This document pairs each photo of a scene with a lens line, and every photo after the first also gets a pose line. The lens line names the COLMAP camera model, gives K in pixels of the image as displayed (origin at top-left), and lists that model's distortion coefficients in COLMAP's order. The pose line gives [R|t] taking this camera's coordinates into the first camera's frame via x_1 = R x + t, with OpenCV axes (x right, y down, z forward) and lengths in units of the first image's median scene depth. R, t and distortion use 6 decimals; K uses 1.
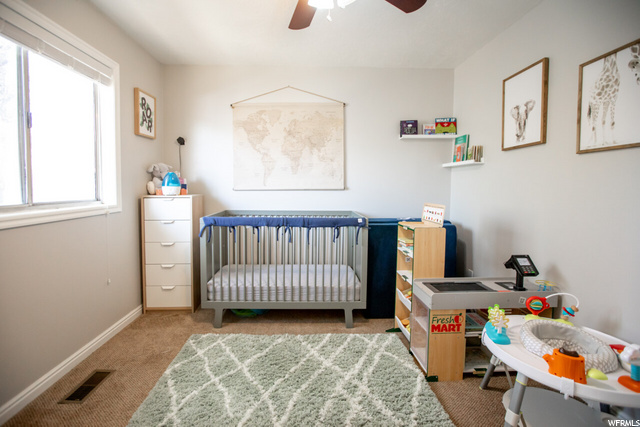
lens RADIAL K [[287.9, 0, 305.9], [0, 287.9, 193.7], [0, 0, 1]] dist [-0.039213, 0.005342]
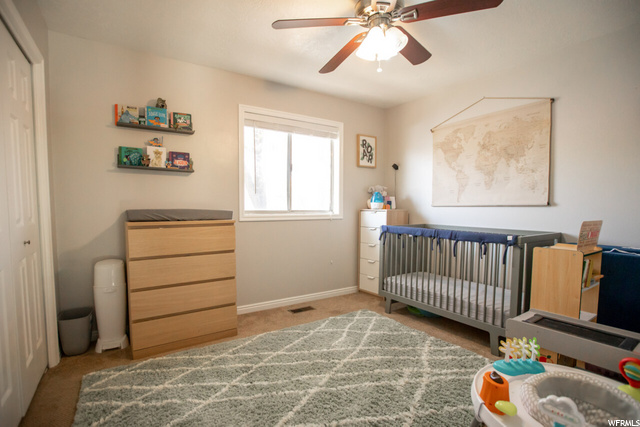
lens RADIAL K [[299.0, 0, 320.0], [0, 299.0, 213.5], [0, 0, 1]] dist [-0.026126, 0.001022]
pose [[0.554693, 0.020766, -0.831796, 0.554217], [-0.028520, 0.999576, 0.005935, 0.025403], [0.831566, 0.020431, 0.555050, 0.002510]]
